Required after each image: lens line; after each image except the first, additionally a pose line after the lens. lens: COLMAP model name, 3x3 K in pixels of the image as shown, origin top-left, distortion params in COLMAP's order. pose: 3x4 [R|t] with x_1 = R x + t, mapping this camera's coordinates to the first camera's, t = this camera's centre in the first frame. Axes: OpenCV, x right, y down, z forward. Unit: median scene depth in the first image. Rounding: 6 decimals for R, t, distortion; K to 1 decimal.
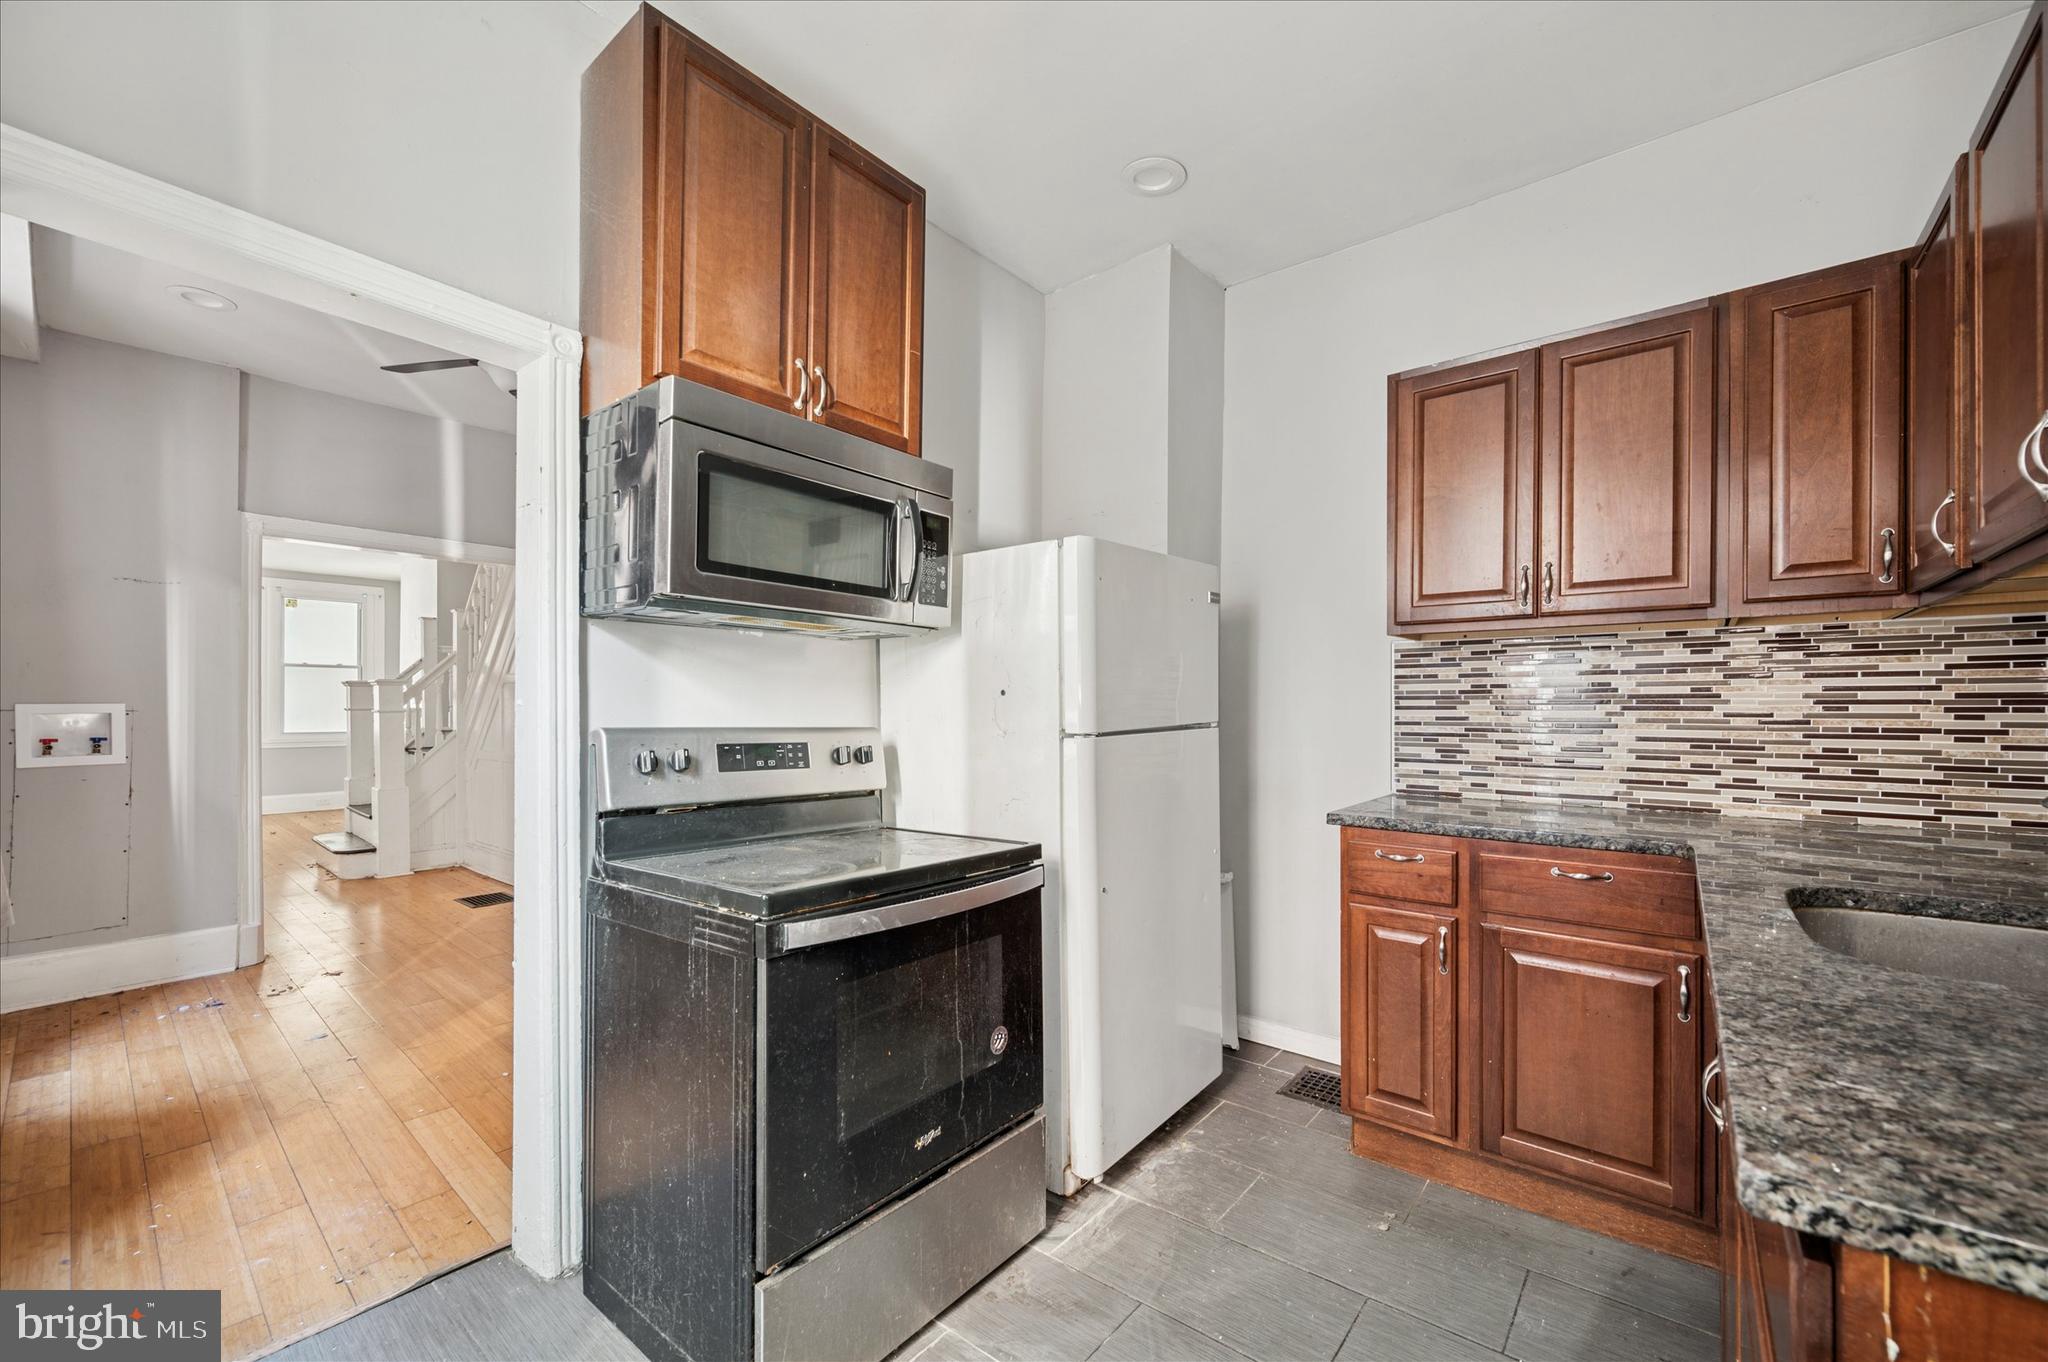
lens RADIAL K [[821.2, 0, 1027.0], [0, 821.2, 707.7], [0, 0, 1]] dist [-0.001816, 0.000153]
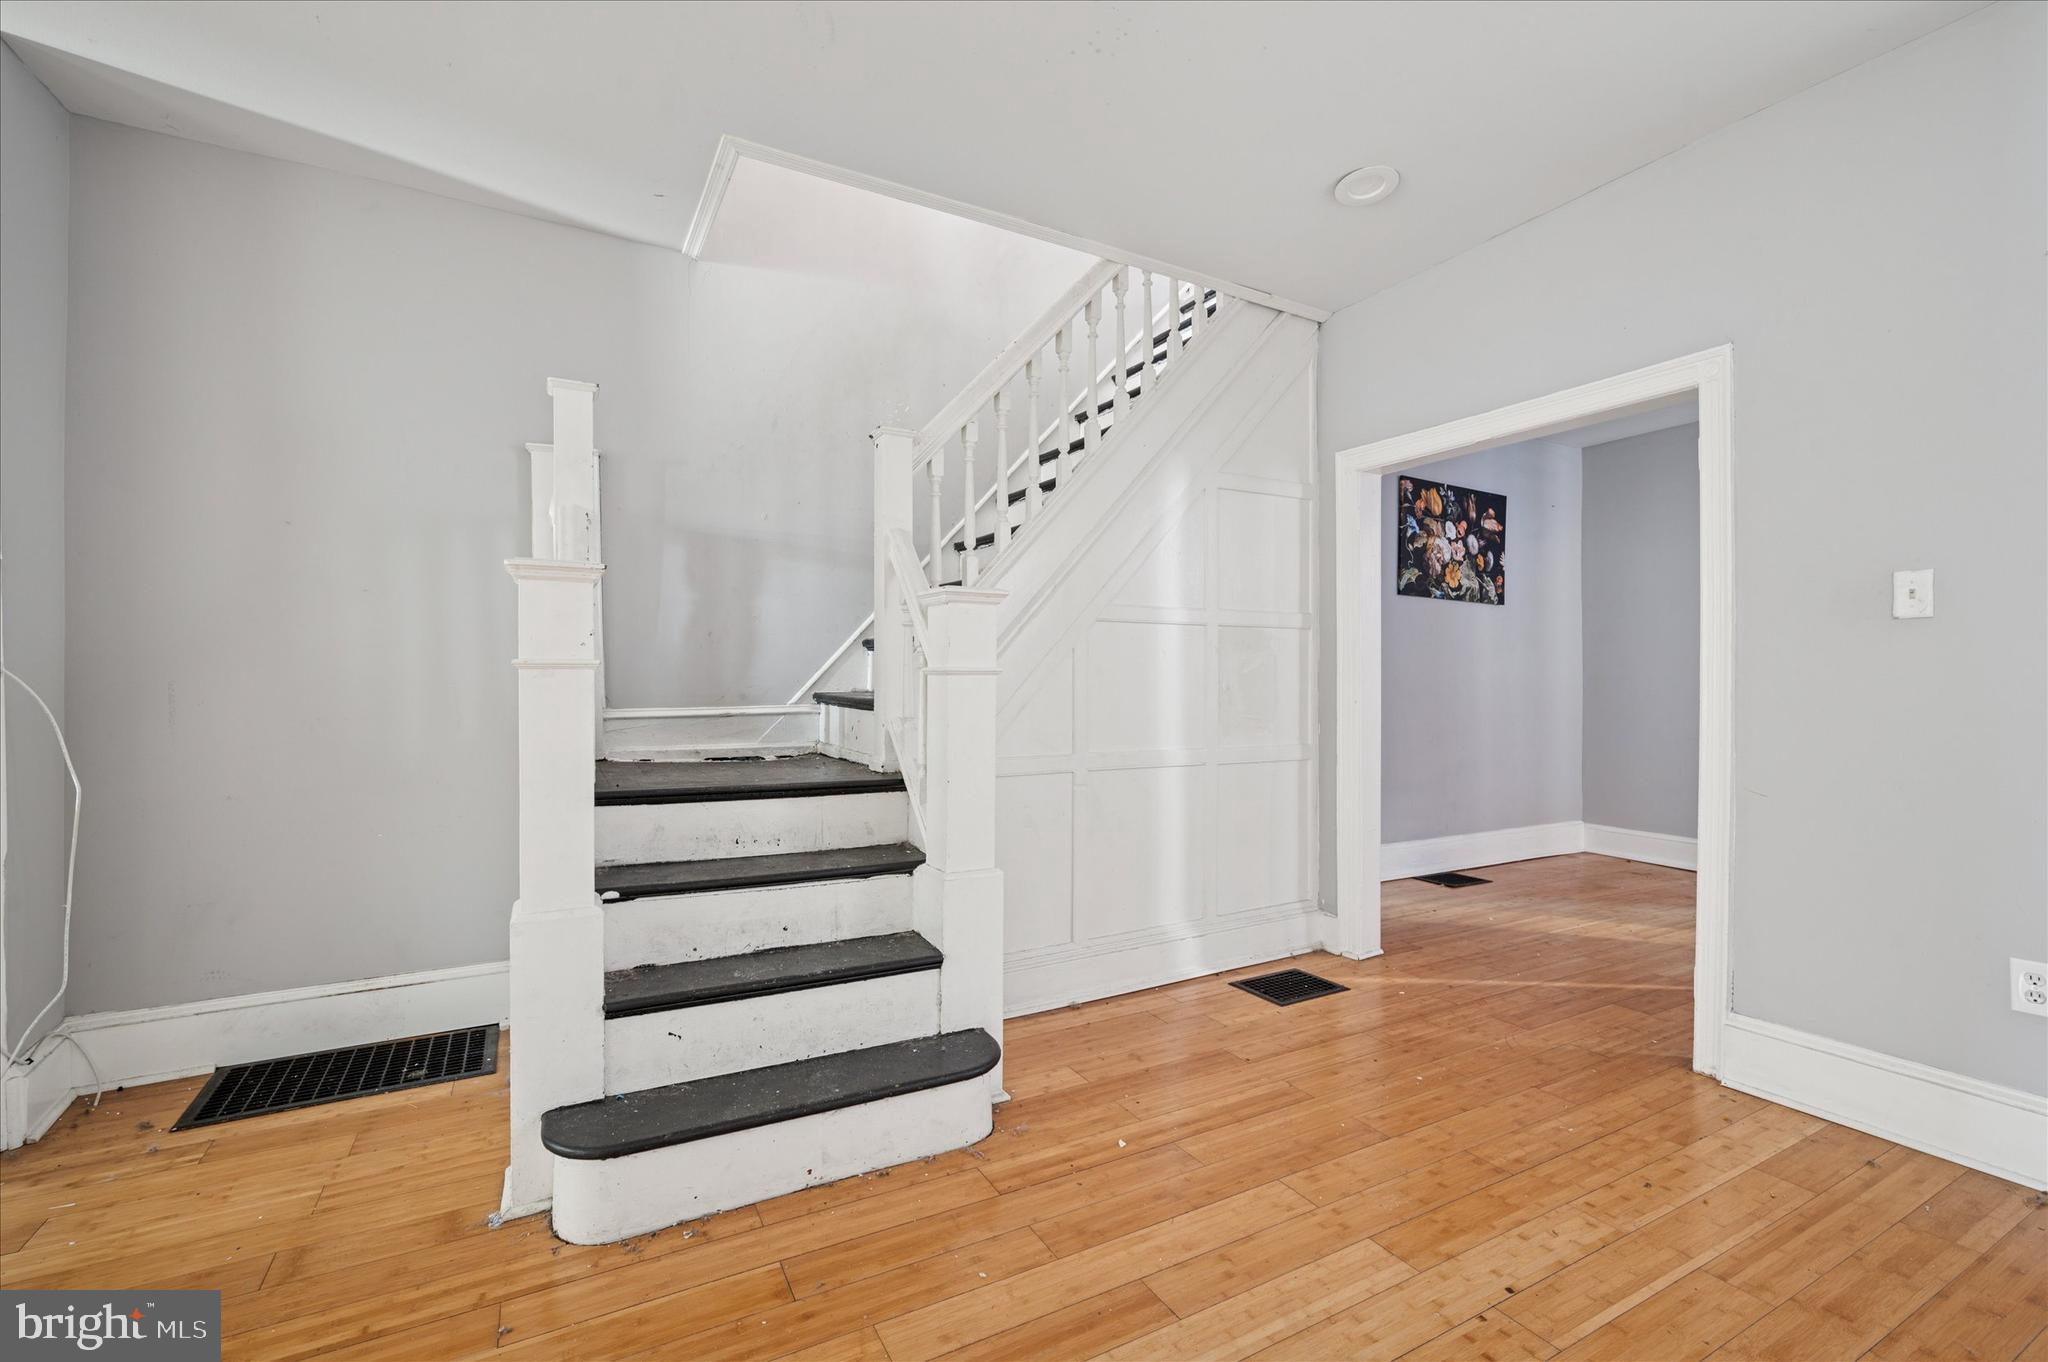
lens RADIAL K [[893.8, 0, 1028.5], [0, 893.8, 685.6], [0, 0, 1]] dist [-0.002564, 0.000529]
pose [[0.355379, -0.004819, 0.934710, -1.971210], [0.001132, 0.999988, 0.004725, 0.014043], [-0.934722, -0.000621, 0.355380, 1.395043]]
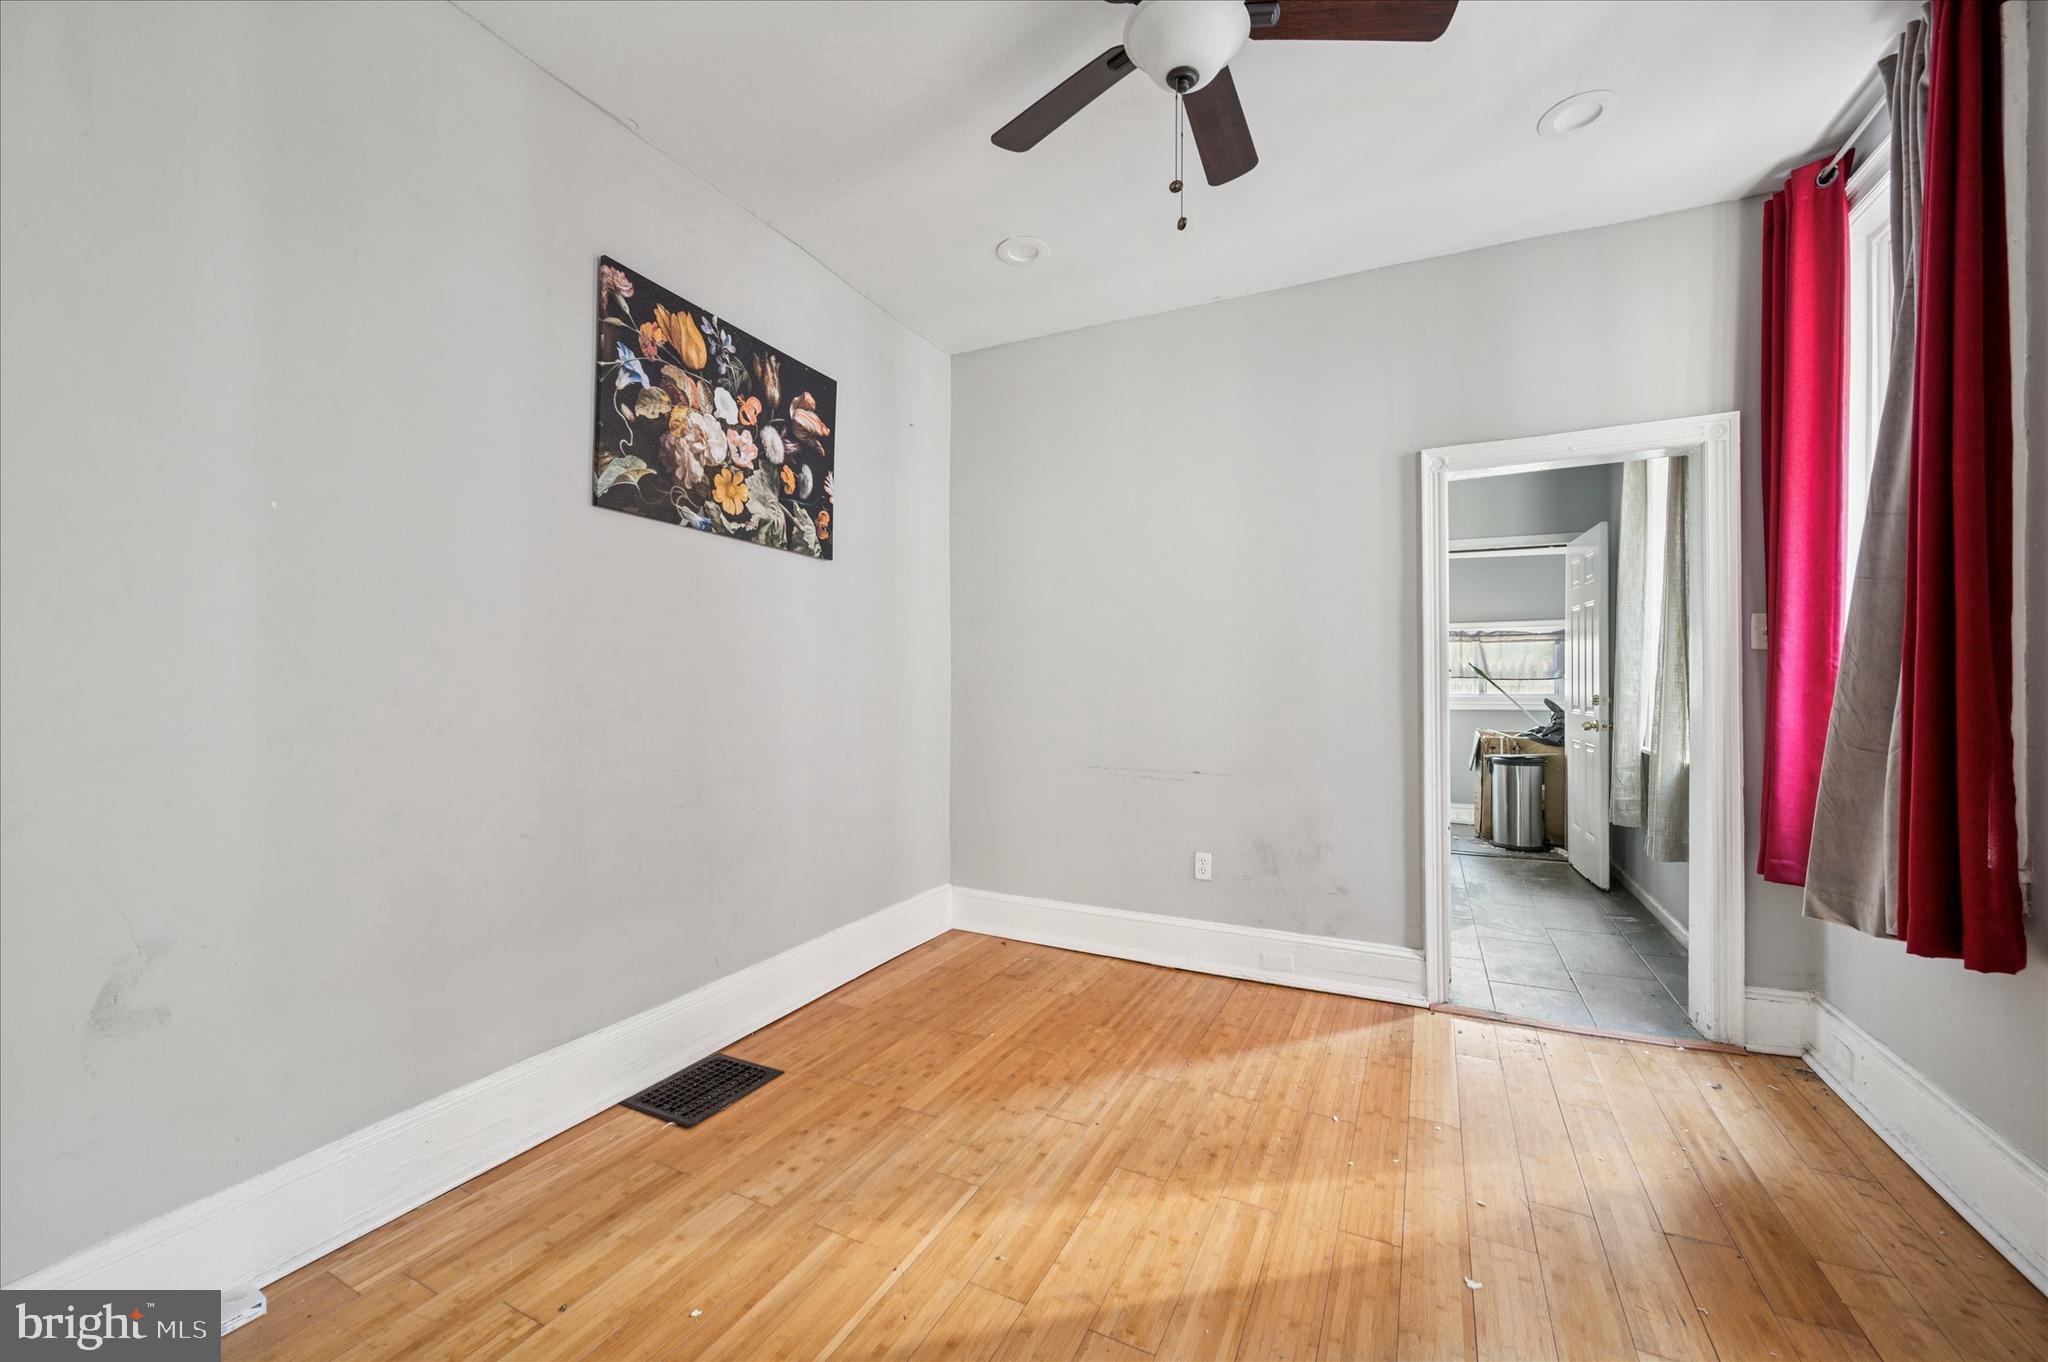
lens RADIAL K [[811.9, 0, 1027.7], [0, 811.9, 673.8], [0, 0, 1]] dist [-0.000883, 0.000102]
pose [[-0.246471, 0.004592, 0.969139, -1.055538], [-0.002593, 0.999982, -0.005398, 0.004682], [-0.969147, -0.003843, -0.246455, 1.173839]]
